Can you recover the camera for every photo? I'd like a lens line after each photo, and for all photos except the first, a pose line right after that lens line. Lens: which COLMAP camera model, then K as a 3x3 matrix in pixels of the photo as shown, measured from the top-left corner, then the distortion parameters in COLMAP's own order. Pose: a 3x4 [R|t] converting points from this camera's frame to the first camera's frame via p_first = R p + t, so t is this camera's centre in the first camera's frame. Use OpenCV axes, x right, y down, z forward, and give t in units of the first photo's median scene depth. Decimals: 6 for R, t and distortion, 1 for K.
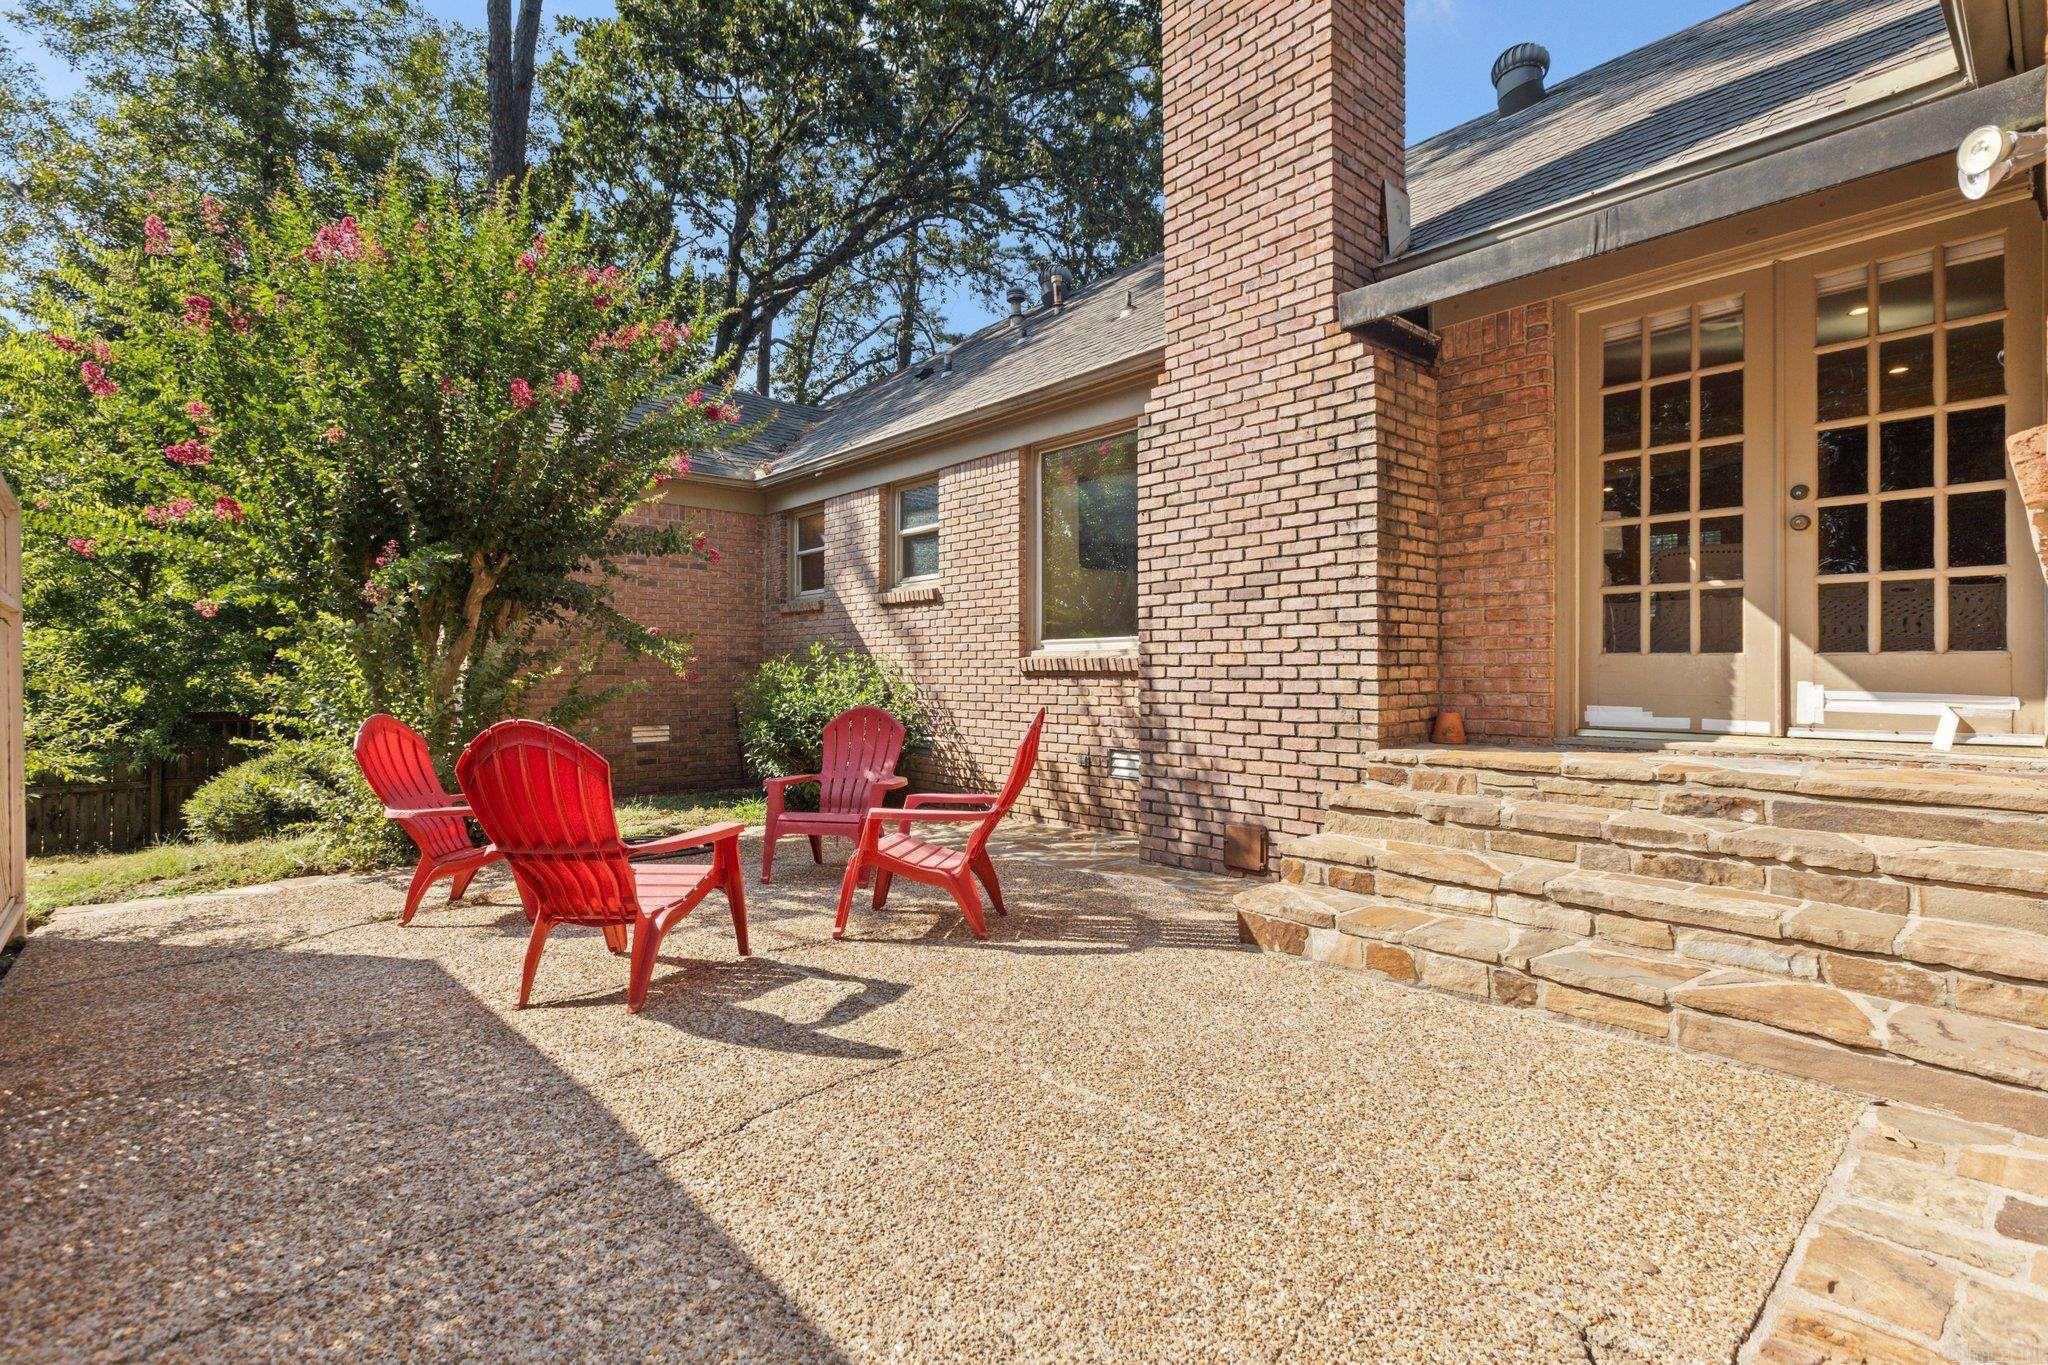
lens RADIAL K [[947.5, 0, 1028.6], [0, 947.5, 662.1], [0, 0, 1]] dist [0.001145, 0.000205]
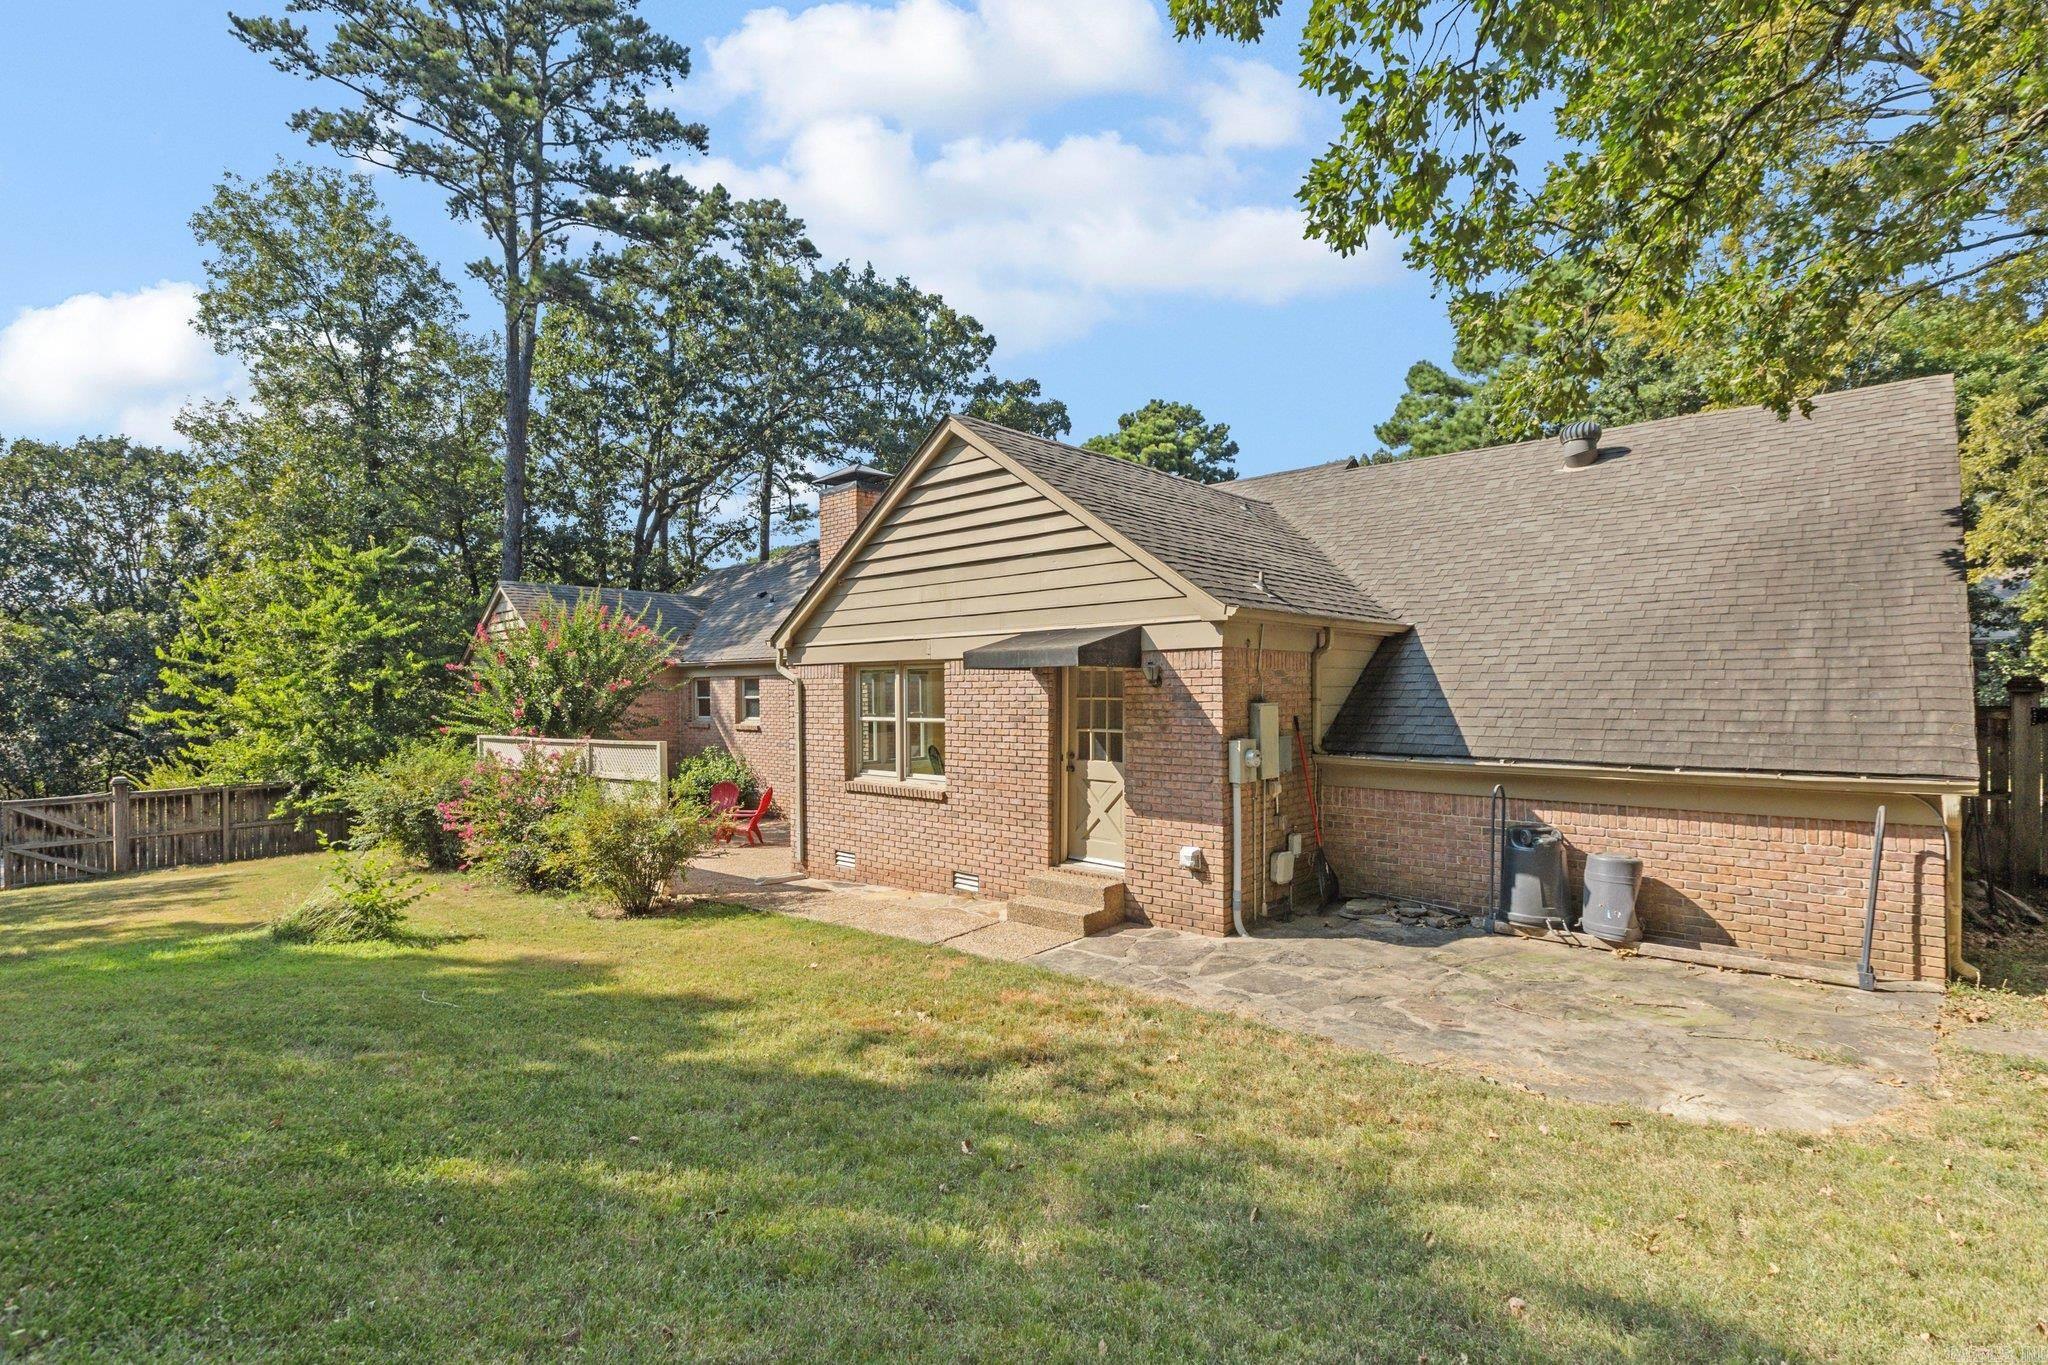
lens RADIAL K [[967.9, 0, 1026.1], [0, 967.9, 691.2], [0, 0, 1]] dist [0.001296, 0.000275]
pose [[0.994959, -0.001279, 0.100274, 0.551190], [0.000711, 0.999984, 0.005699, -0.301038], [-0.100280, -0.005599, 0.994943, -2.511348]]
